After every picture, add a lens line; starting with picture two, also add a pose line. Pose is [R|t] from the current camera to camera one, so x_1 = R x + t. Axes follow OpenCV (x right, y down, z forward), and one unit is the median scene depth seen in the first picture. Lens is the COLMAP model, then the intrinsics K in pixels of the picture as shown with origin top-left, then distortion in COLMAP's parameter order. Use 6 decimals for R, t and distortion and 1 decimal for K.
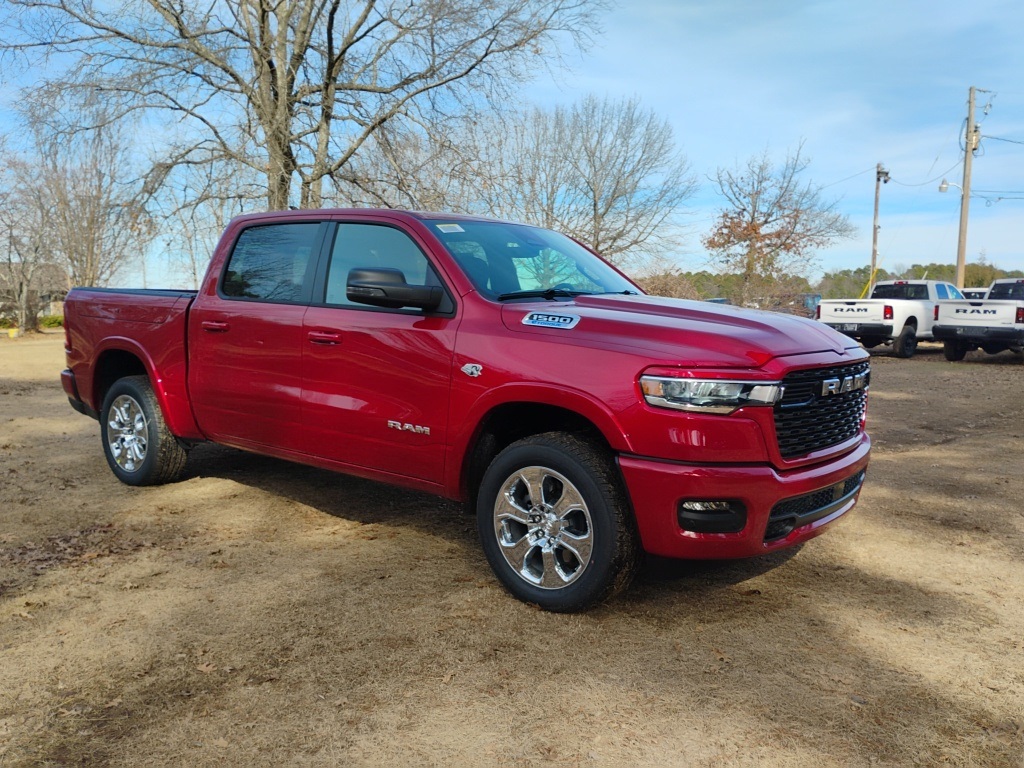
lens RADIAL K [[856.9, 0, 509.5], [0, 856.9, 385.4], [0, 0, 1]] dist [0.041130, -0.031856]
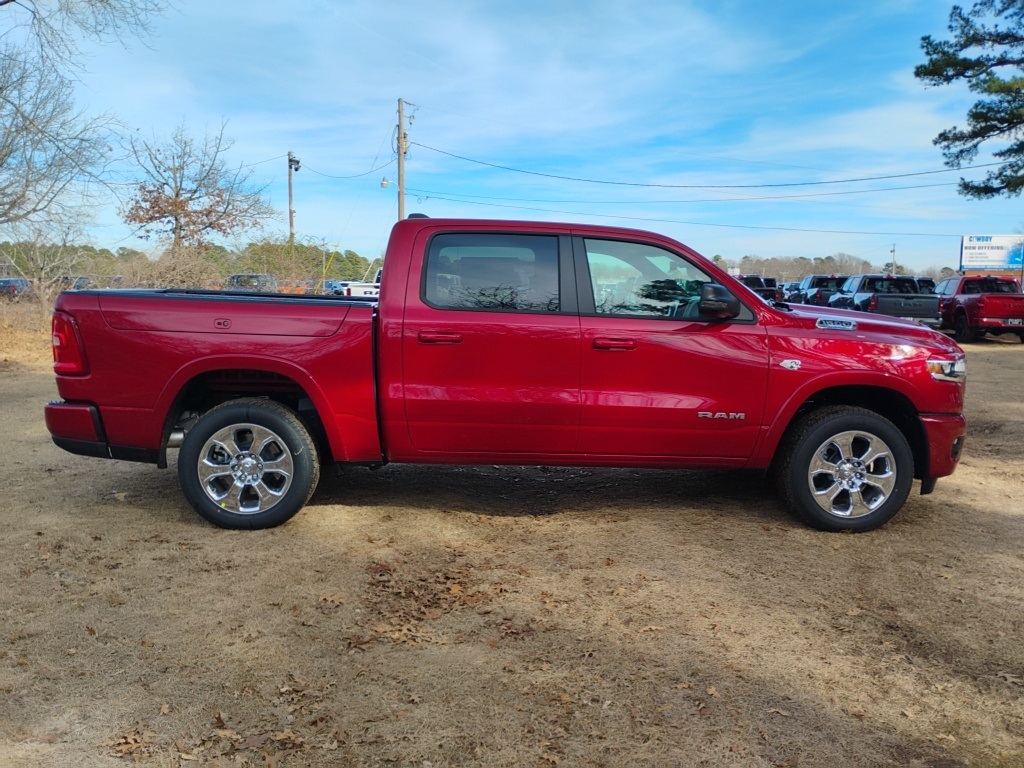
lens RADIAL K [[856.9, 0, 509.7], [0, 856.9, 385.0], [0, 0, 1]] dist [0.041130, -0.031856]
pose [[0.738433, -0.078441, 0.669749, -0.110587], [0.059565, 0.996916, 0.051085, -0.007104], [-0.671691, 0.002171, 0.740828, 0.028852]]
